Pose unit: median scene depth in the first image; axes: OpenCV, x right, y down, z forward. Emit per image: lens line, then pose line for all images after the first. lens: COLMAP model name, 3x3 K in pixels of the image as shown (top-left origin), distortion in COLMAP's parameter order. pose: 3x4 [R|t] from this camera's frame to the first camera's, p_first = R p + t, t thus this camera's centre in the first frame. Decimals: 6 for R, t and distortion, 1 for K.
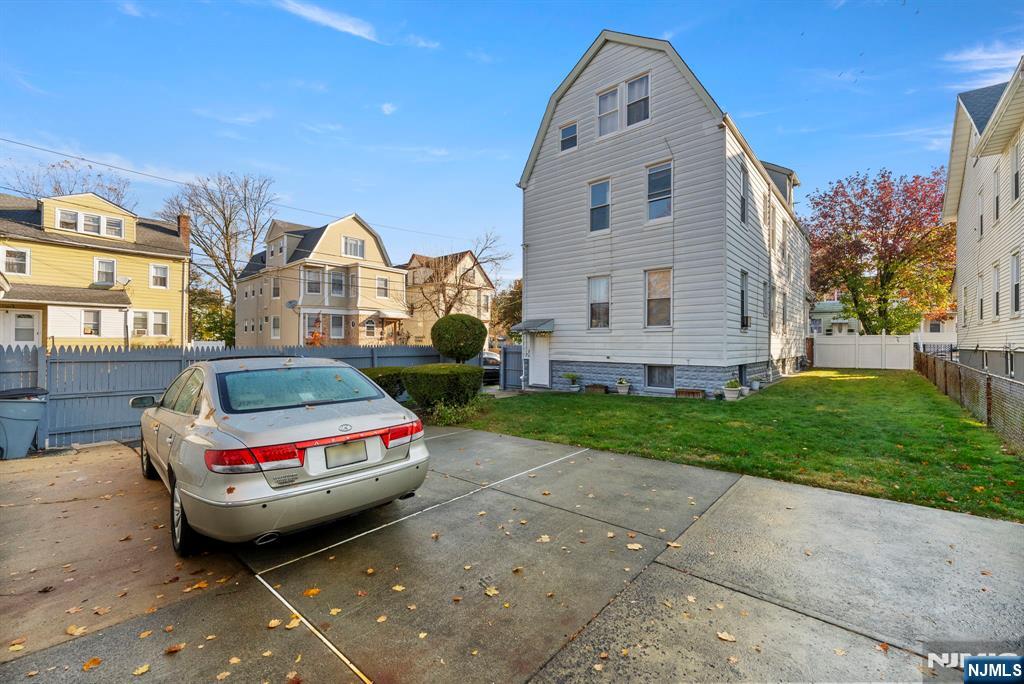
lens RADIAL K [[418.8, 0, 512.9], [0, 418.8, 345.4], [0, 0, 1]] dist [-0.000508, -0.000839]
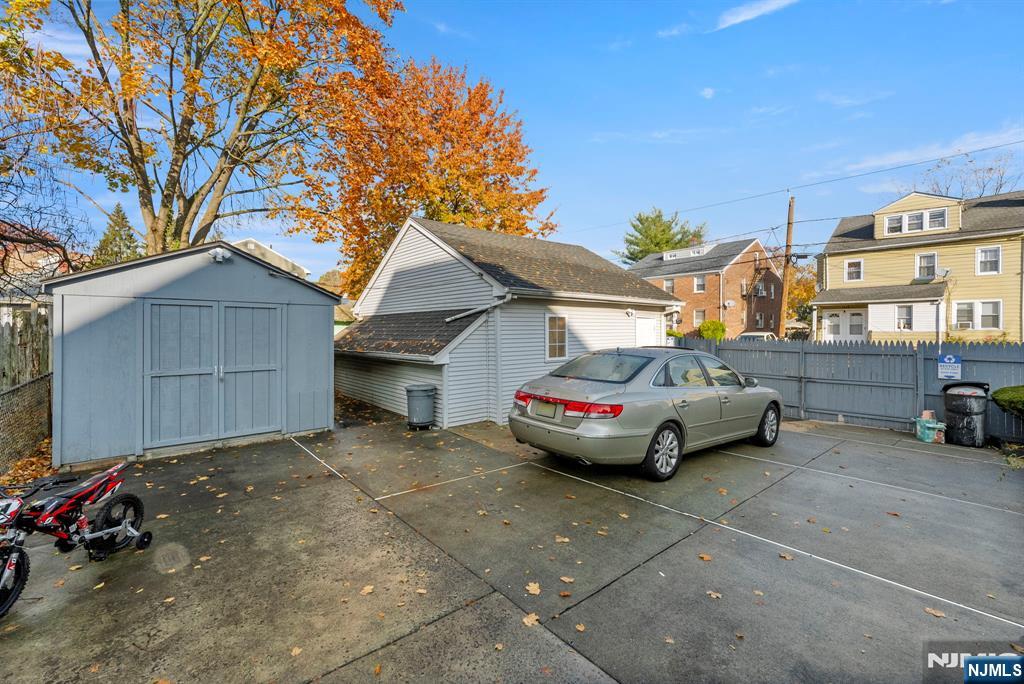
lens RADIAL K [[418.8, 0, 512.7], [0, 418.8, 334.5], [0, 0, 1]] dist [-0.000508, -0.000839]
pose [[-0.136753, 0.001167, -0.990604, 0.181936], [-0.012391, 0.999919, 0.002889, -0.002419], [0.990528, 0.012670, -0.136728, 0.175857]]
